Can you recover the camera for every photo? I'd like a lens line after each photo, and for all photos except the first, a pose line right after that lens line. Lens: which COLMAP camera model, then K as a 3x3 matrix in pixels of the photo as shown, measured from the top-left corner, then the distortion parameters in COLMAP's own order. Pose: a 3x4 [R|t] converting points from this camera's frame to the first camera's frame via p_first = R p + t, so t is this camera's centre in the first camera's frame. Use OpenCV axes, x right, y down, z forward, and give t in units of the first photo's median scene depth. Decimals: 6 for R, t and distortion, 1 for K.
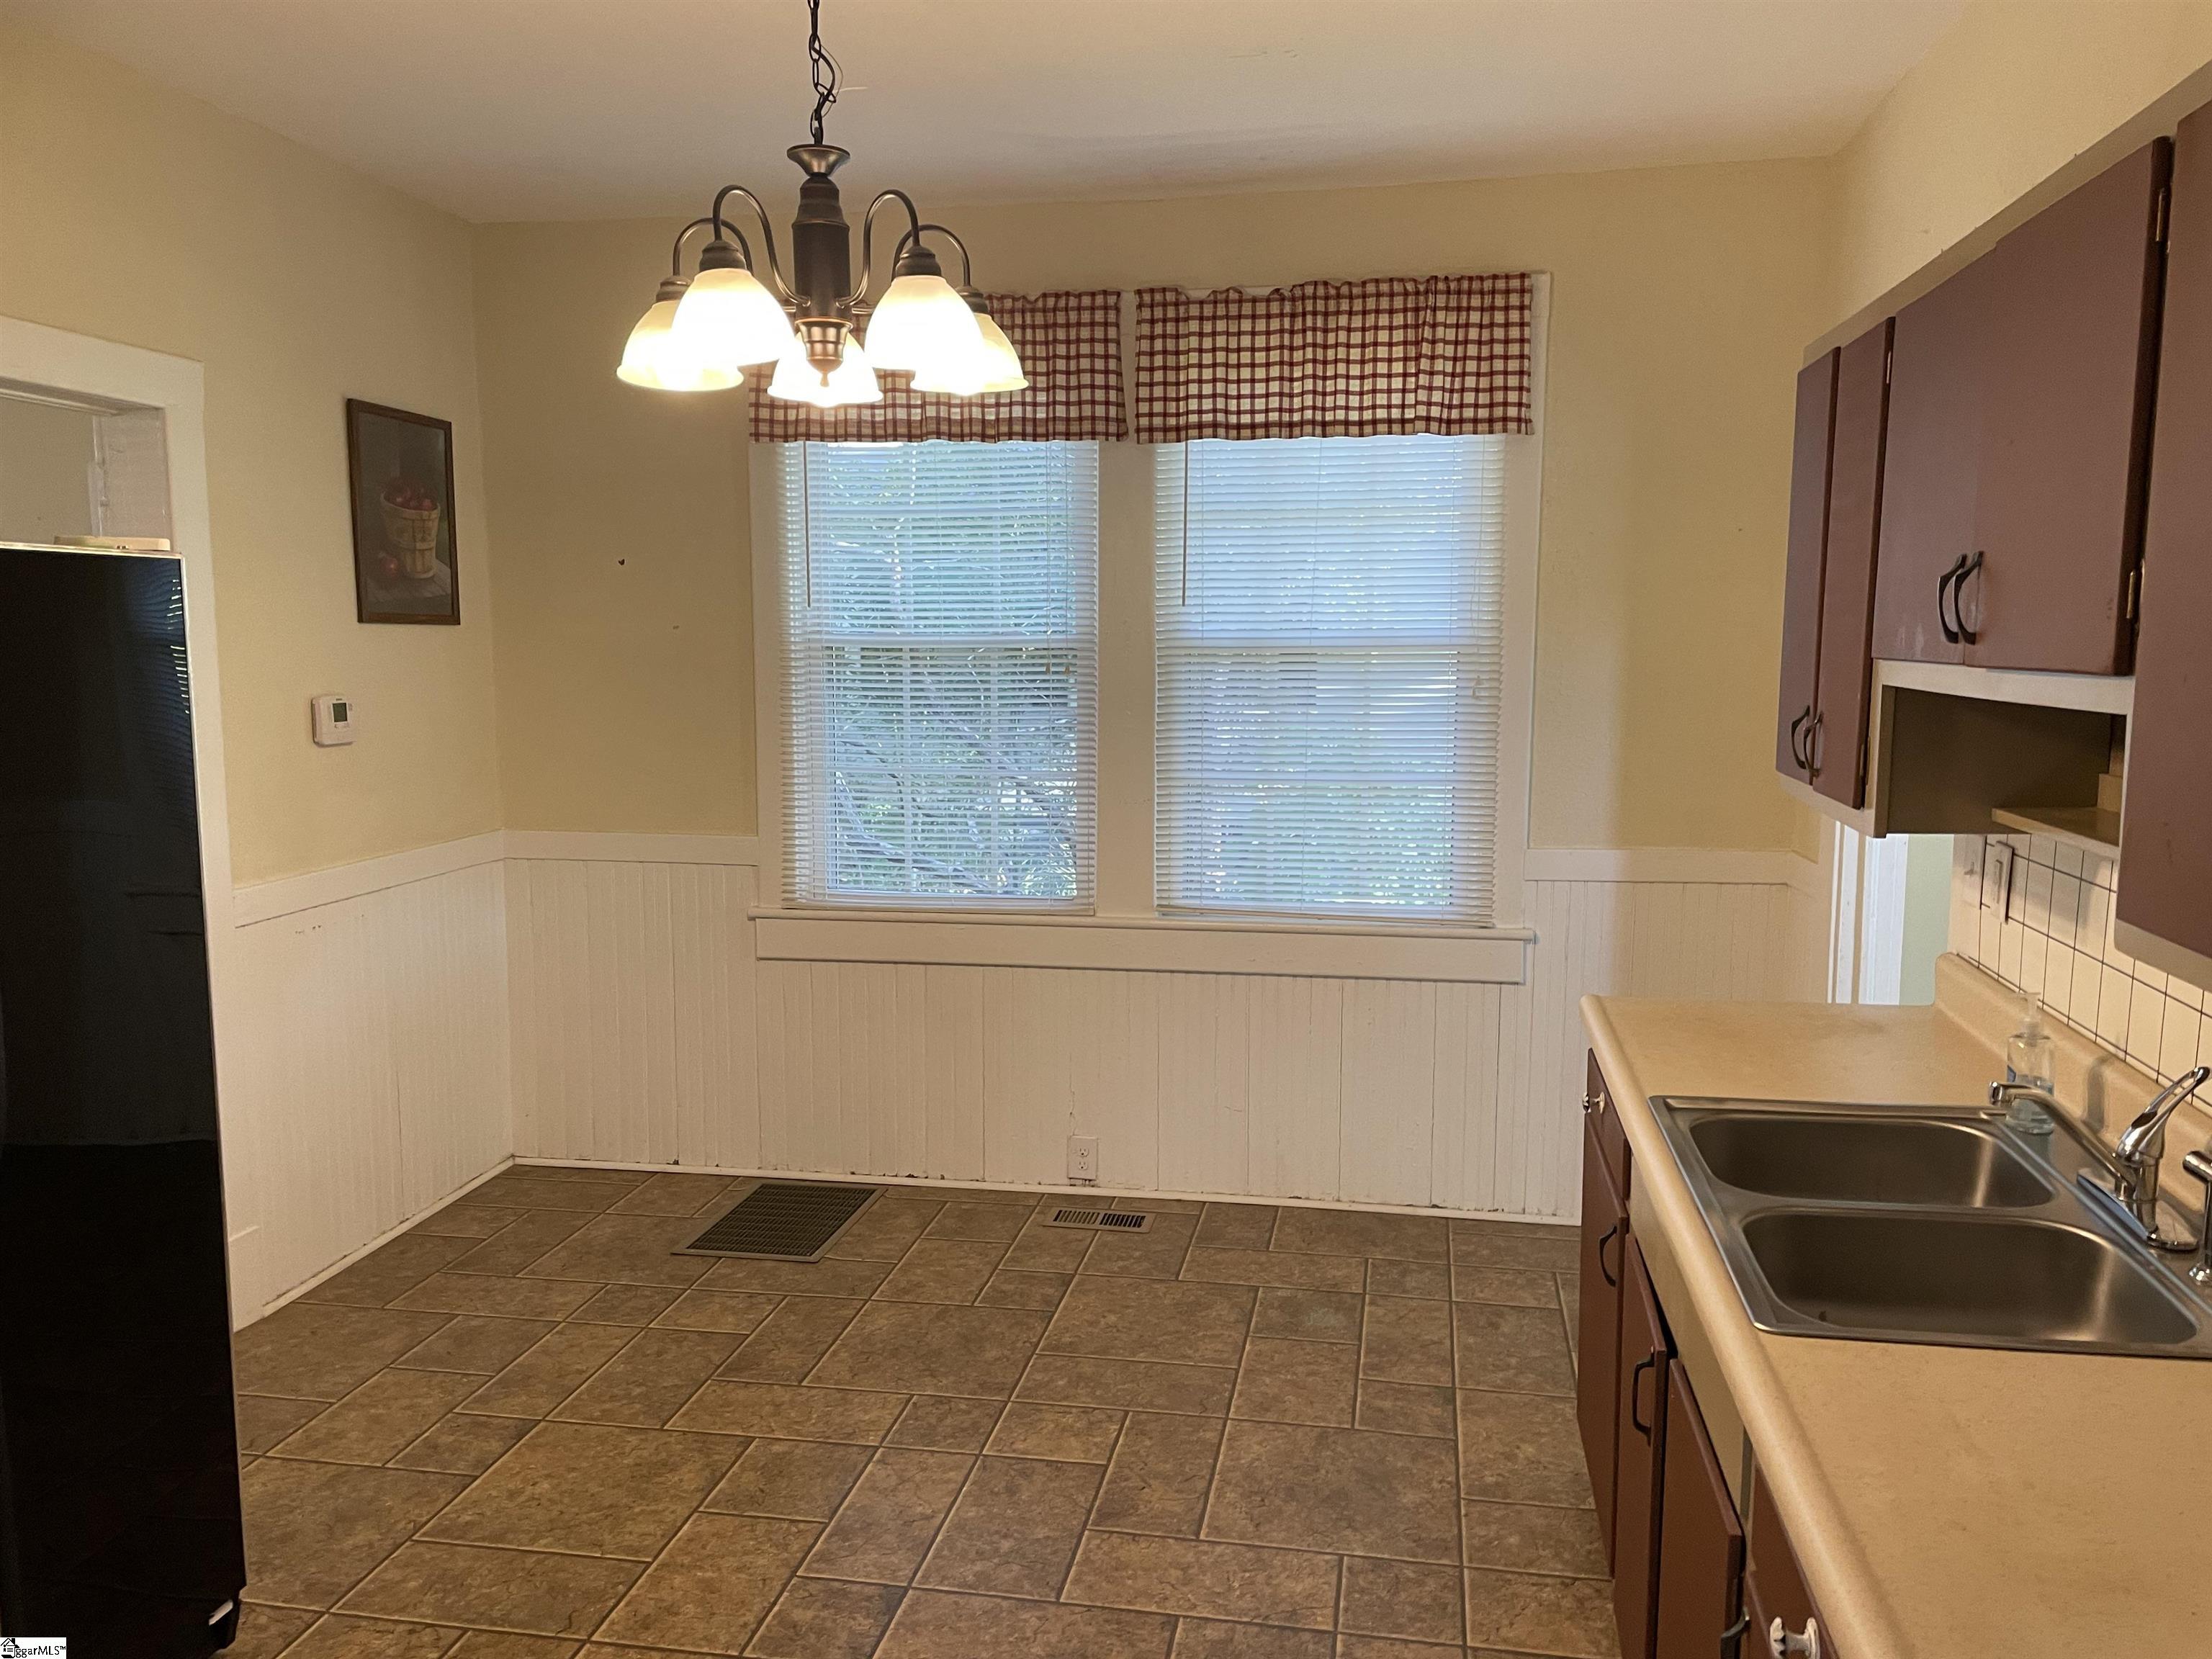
lens RADIAL K [[1686.0, 0, 1107.1], [0, 1686.0, 833.9], [0, 0, 1]] dist [0.079117, -0.100046]
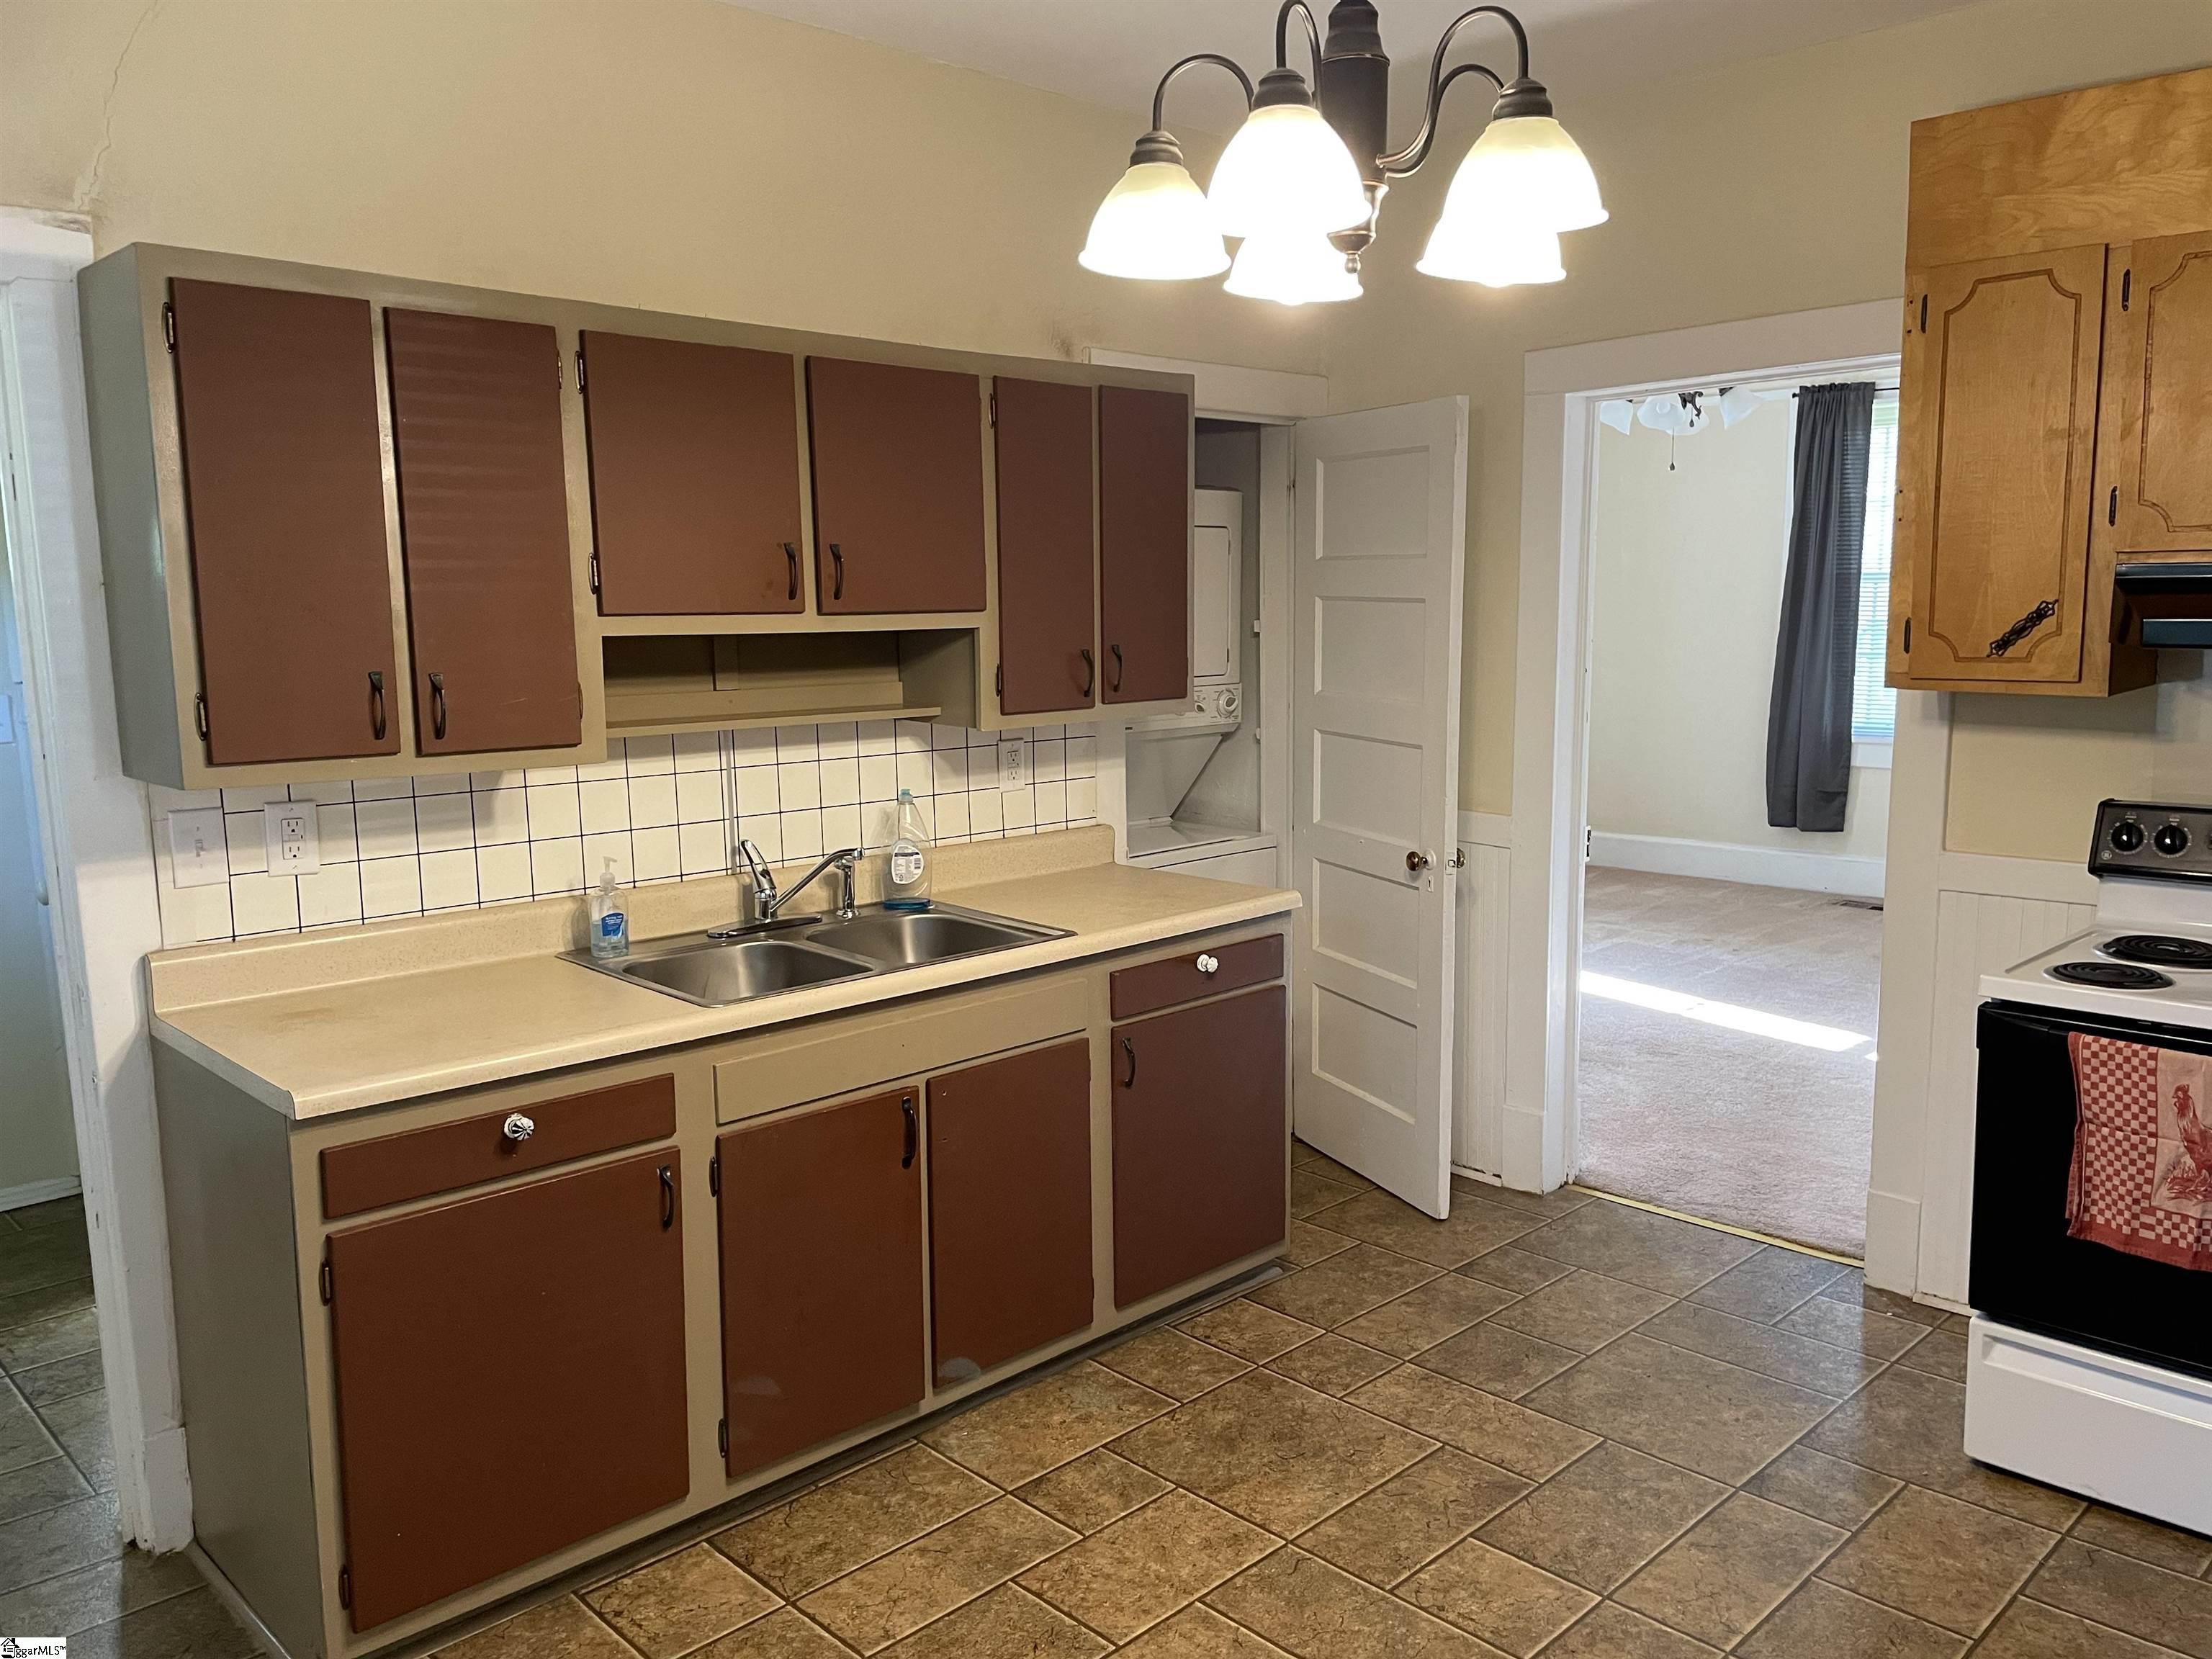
lens RADIAL K [[1686.0, 0, 1124.1], [0, 1686.0, 843.4], [0, 0, 1]] dist [0.079117, -0.100046]
pose [[-0.824474, -0.070190, 0.561530, -0.344765], [0.083315, 0.966410, 0.243127, -0.218194], [-0.559733, 0.247236, -0.790932, 1.823765]]
